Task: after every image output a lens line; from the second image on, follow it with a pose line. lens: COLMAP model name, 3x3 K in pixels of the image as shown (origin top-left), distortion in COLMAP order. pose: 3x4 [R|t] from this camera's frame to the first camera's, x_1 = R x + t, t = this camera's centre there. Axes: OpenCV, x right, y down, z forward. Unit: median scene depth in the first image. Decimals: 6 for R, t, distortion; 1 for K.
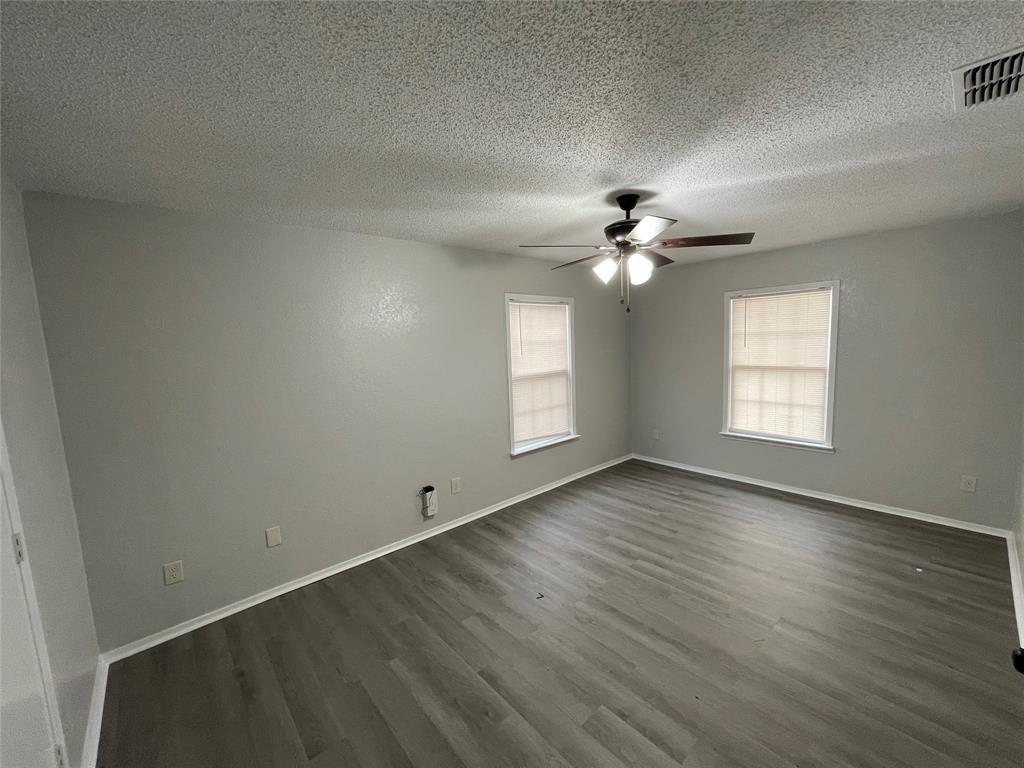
lens RADIAL K [[408.2, 0, 512.0], [0, 408.2, 384.0], [0, 0, 1]] dist [0.001031, 0.000065]
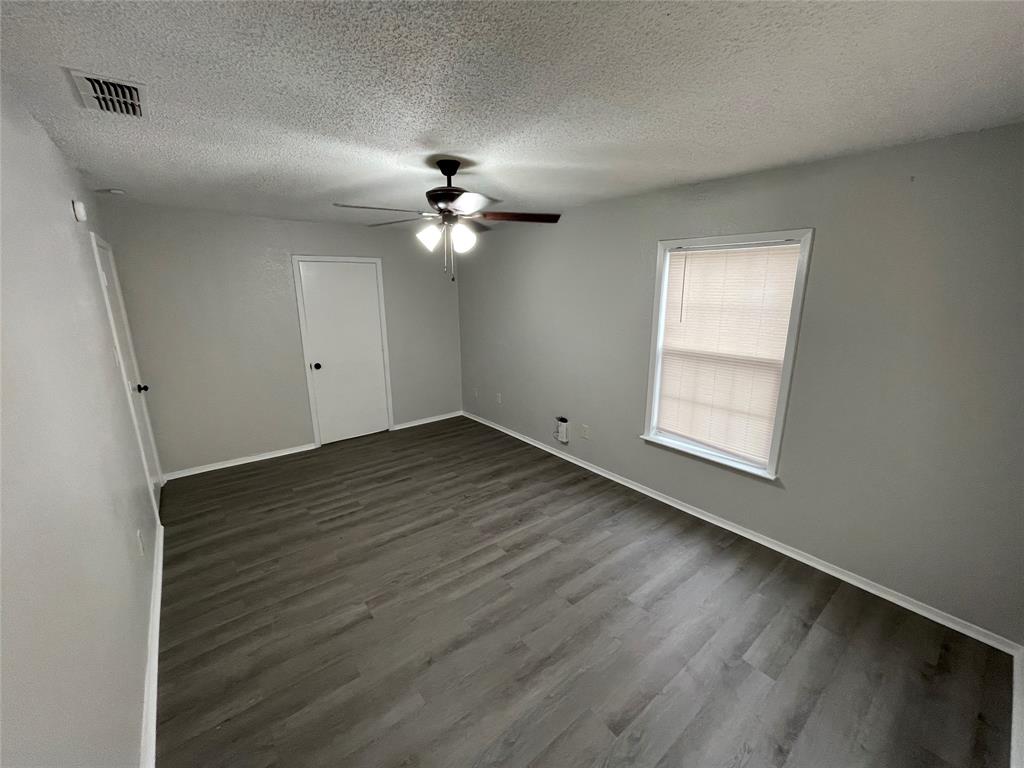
lens RADIAL K [[404.8, 0, 512.0], [0, 404.8, 384.0], [0, 0, 1]] dist [0.000307, 0.000006]
pose [[-0.032834, 0.266531, -0.963267, 1.099409], [-0.109672, 0.957006, 0.268537, -0.180707], [0.993425, 0.114460, -0.002191, 0.983853]]
